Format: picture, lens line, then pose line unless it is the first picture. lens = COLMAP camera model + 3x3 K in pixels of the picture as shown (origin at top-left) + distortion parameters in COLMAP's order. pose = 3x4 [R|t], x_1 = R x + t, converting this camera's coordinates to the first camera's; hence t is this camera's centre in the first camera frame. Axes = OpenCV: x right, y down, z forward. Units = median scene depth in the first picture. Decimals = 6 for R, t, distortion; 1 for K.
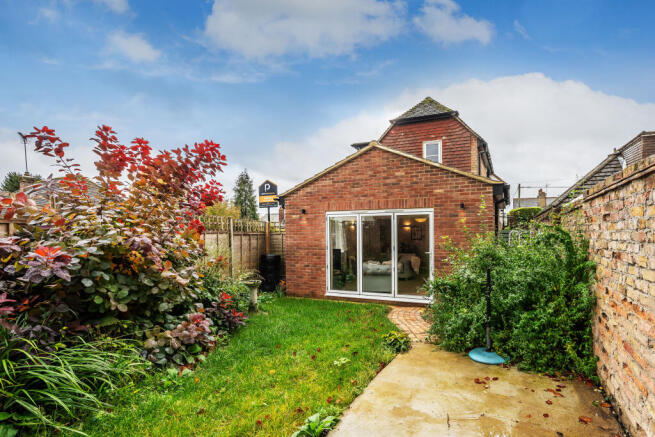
lens RADIAL K [[309.6, 0, 328.8], [0, 309.6, 206.5], [0, 0, 1]] dist [0.000133, 0.000065]
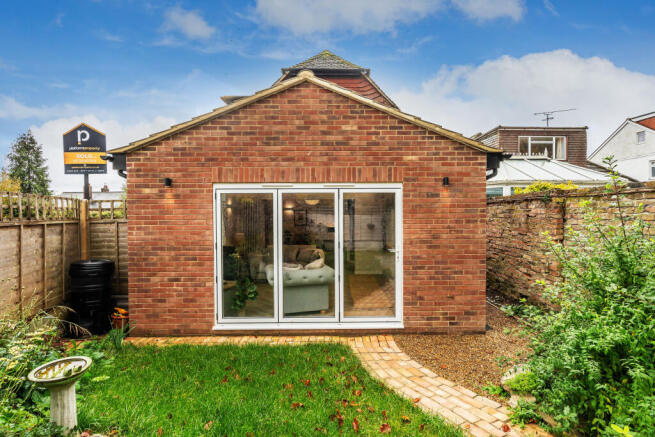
lens RADIAL K [[325.0, 0, 327.2], [0, 325.0, 204.6], [0, 0, 1]] dist [-0.000820, -0.000274]
pose [[0.887194, 0.013905, 0.461187, -0.103967], [-0.036994, 0.998472, 0.041061, 0.023096], [-0.459912, -0.053491, 0.886352, 0.377713]]
